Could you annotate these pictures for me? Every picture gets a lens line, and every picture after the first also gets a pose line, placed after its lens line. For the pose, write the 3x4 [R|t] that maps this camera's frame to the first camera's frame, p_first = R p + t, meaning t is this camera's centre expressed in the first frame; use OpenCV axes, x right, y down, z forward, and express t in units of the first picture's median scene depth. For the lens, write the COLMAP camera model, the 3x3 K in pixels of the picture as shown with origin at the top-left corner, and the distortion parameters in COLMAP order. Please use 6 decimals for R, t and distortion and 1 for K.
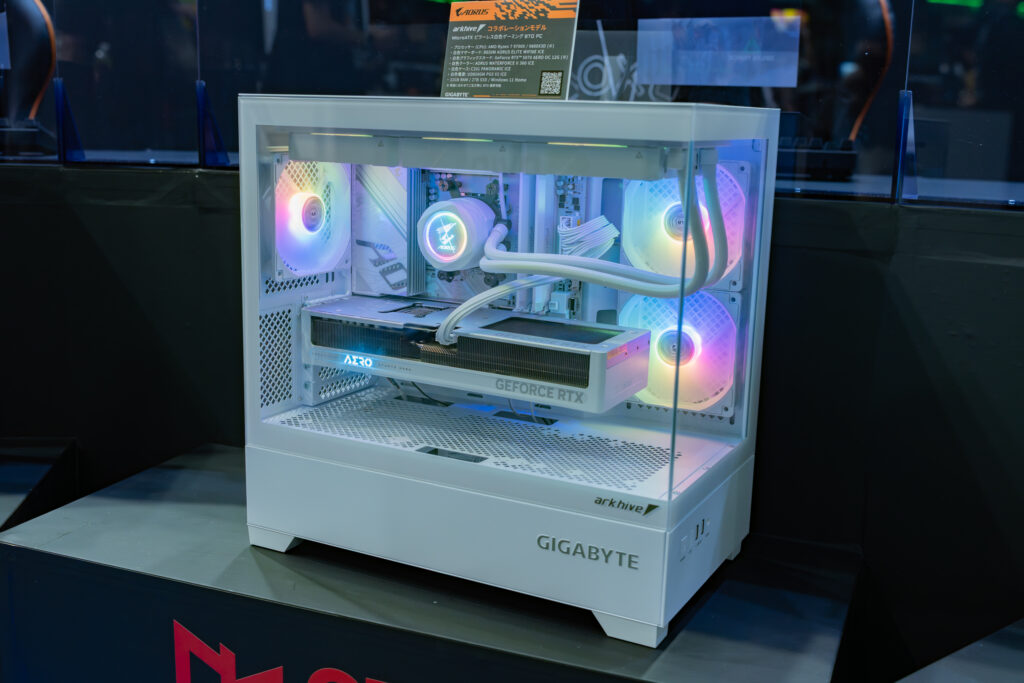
lens RADIAL K [[1110.8, 0, 512.0], [0, 1110.8, 341.5], [0, 0, 1]] dist [-0.015541, -0.022310]
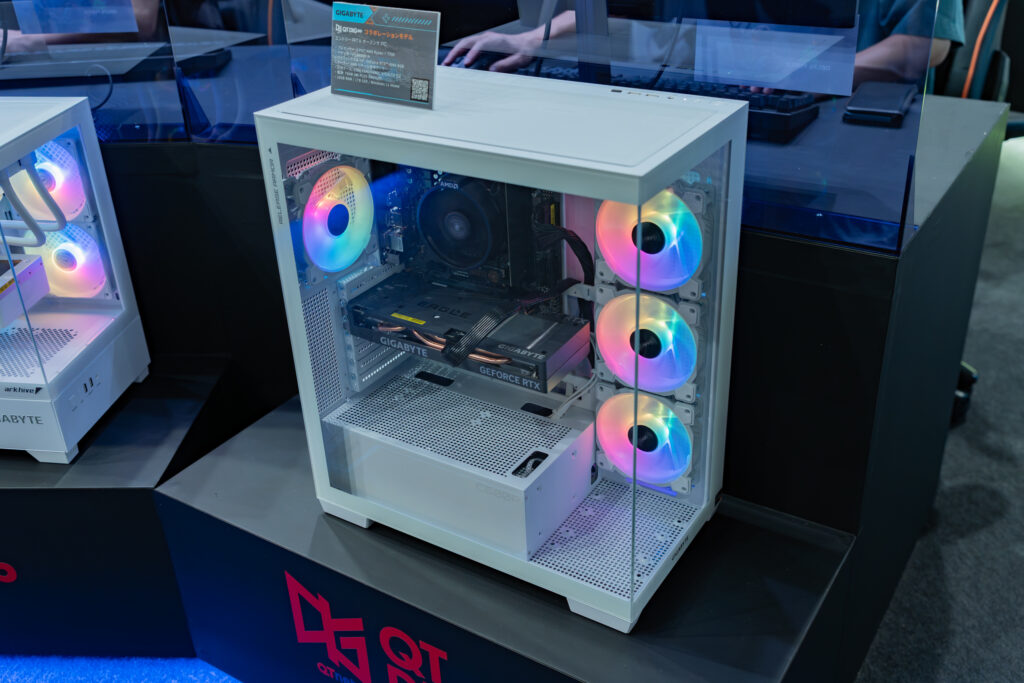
lens RADIAL K [[1020.5, 0, 512.0], [0, 1020.5, 341.5], [0, 0, 1]] dist [-0.015273, -0.018868]
pose [[0.944654, -0.213757, 0.248869, 0.403030], [0.127863, 0.938496, 0.320744, -0.289054], [-0.302124, -0.271171, 0.913886, -0.525458]]
